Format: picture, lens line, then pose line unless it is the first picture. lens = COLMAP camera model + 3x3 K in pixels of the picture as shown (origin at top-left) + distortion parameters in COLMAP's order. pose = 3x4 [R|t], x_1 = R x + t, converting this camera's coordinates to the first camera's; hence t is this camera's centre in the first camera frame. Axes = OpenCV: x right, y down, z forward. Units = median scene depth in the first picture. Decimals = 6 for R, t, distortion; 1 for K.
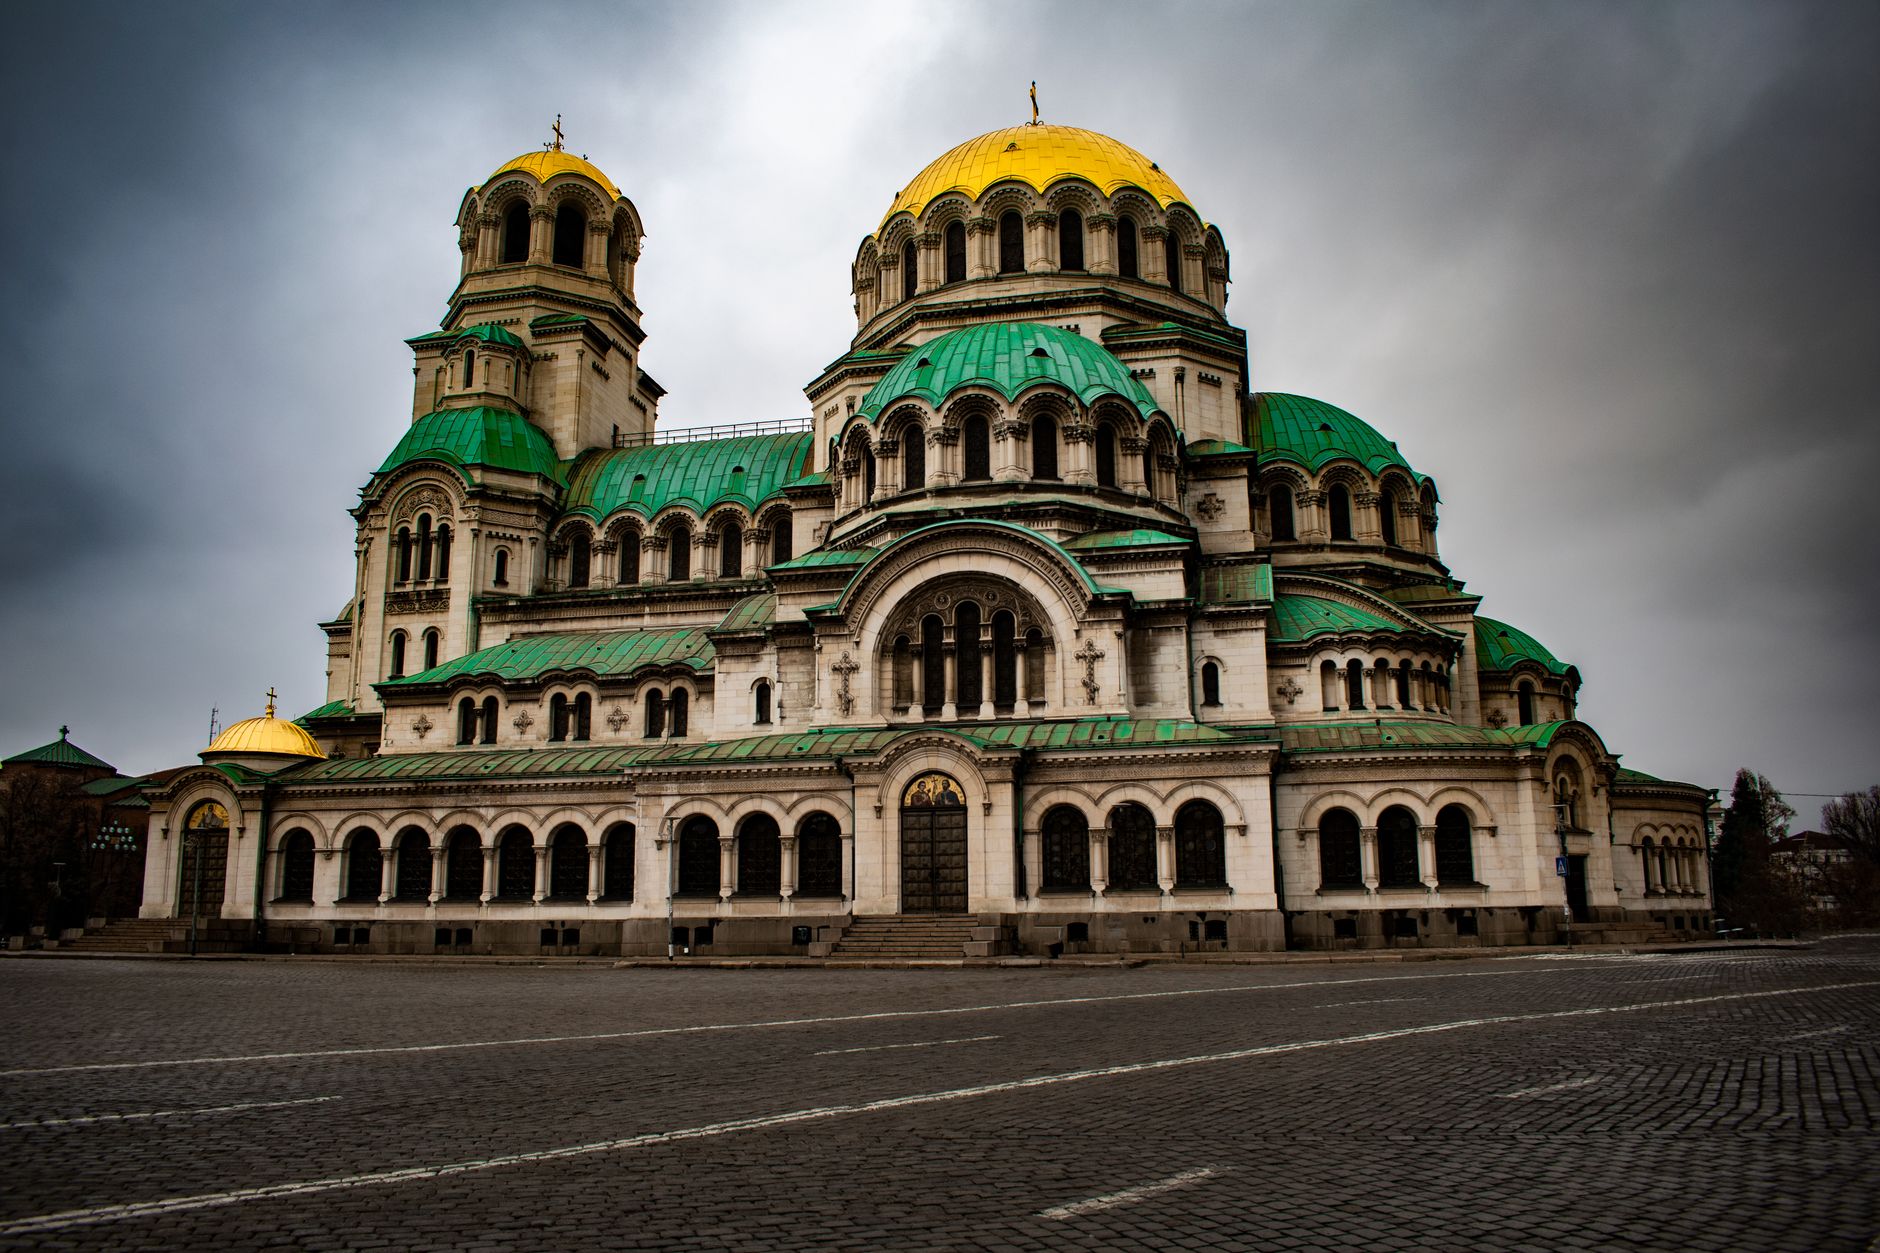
lens RADIAL K [[1416.9, 0, 940.0], [0, 1416.9, 626.5], [0, 0, 1]] dist [-0.054546, -0.000479]
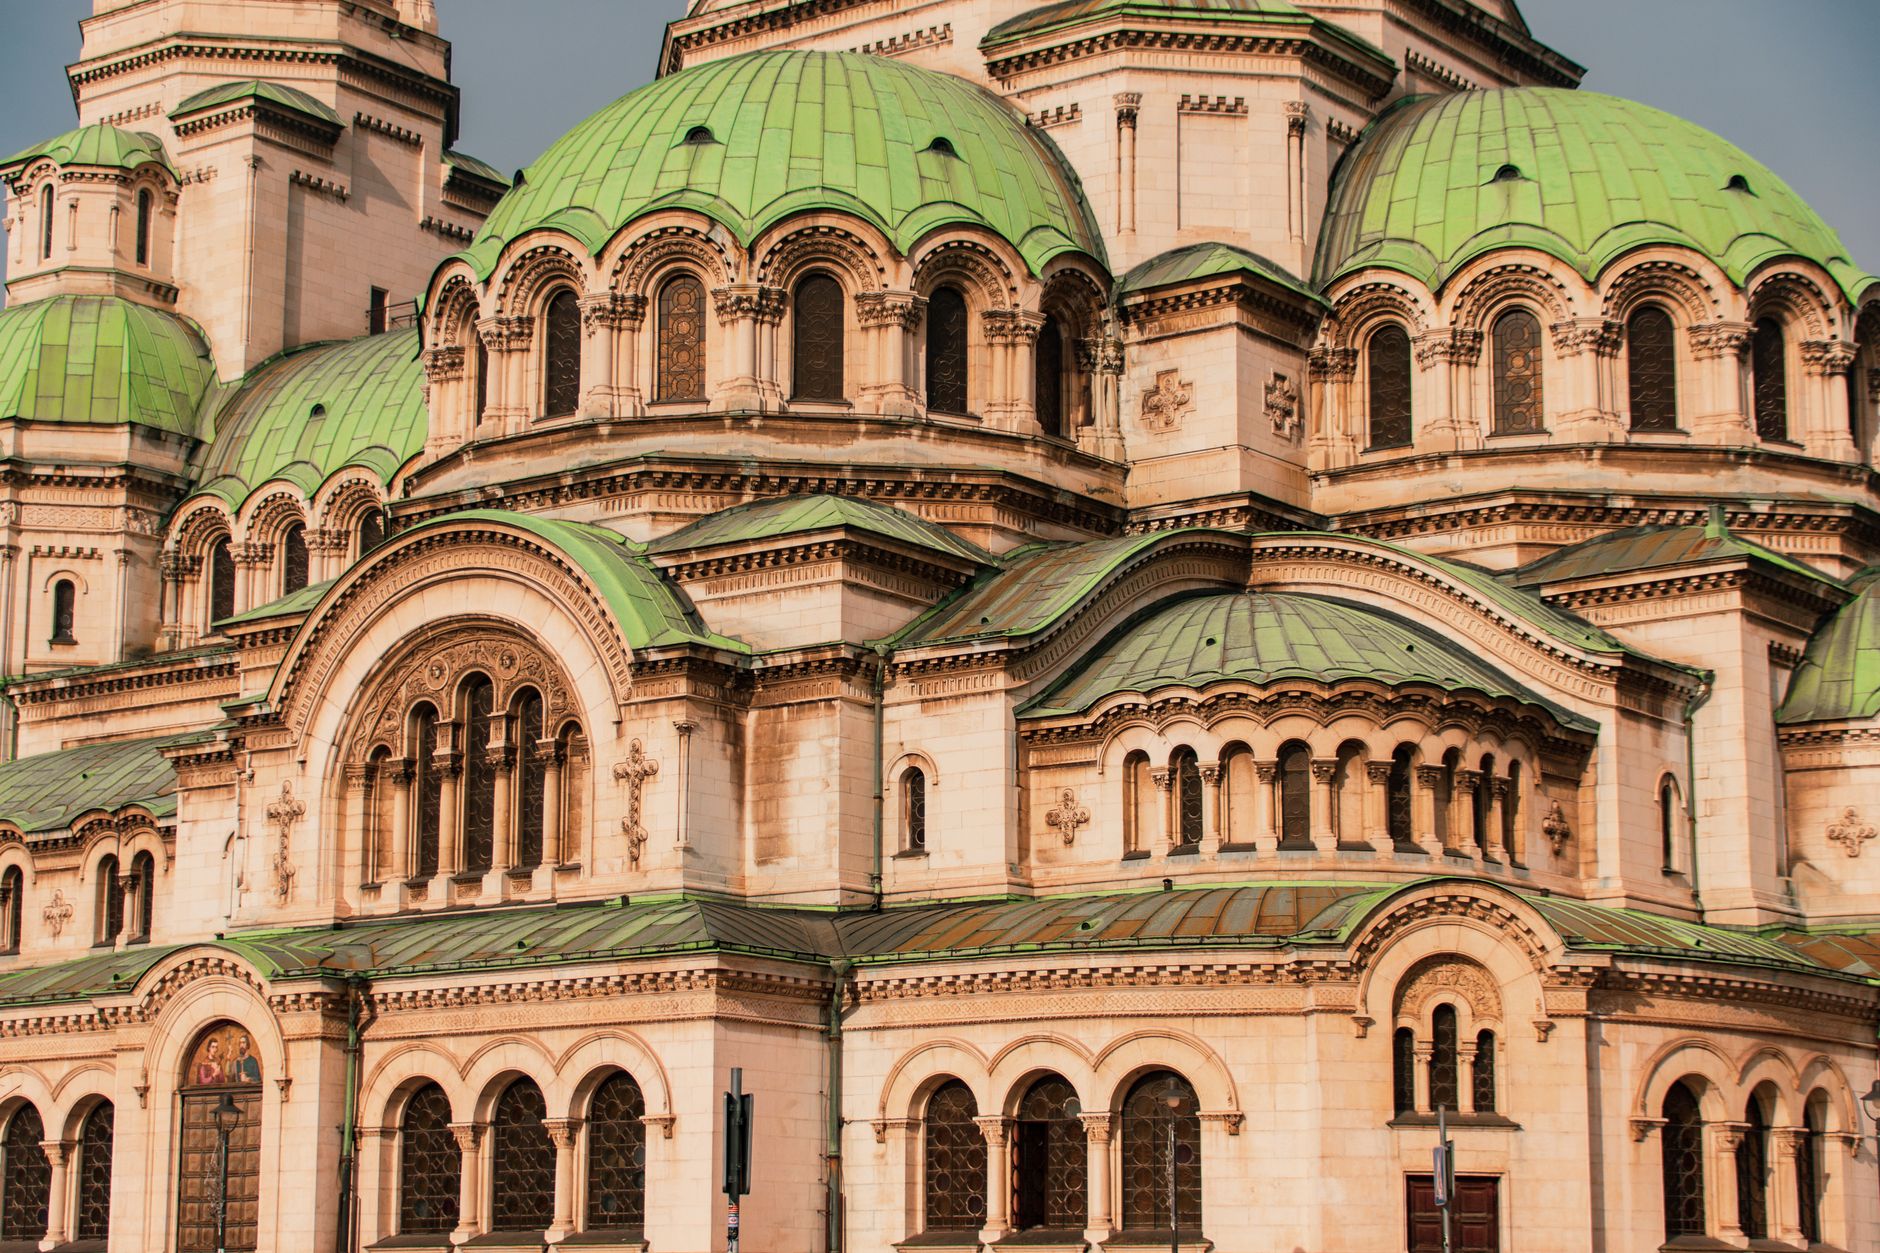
lens RADIAL K [[3620.3, 0, 940.0], [0, 3620.3, 626.5], [0, 0, 1]] dist [0.029062, 0.200237]
pose [[0.906471, -0.065670, -0.417130, 0.718489], [0.078802, 0.996787, 0.014319, -0.039439], [0.414850, -0.045850, 0.908734, -0.119832]]
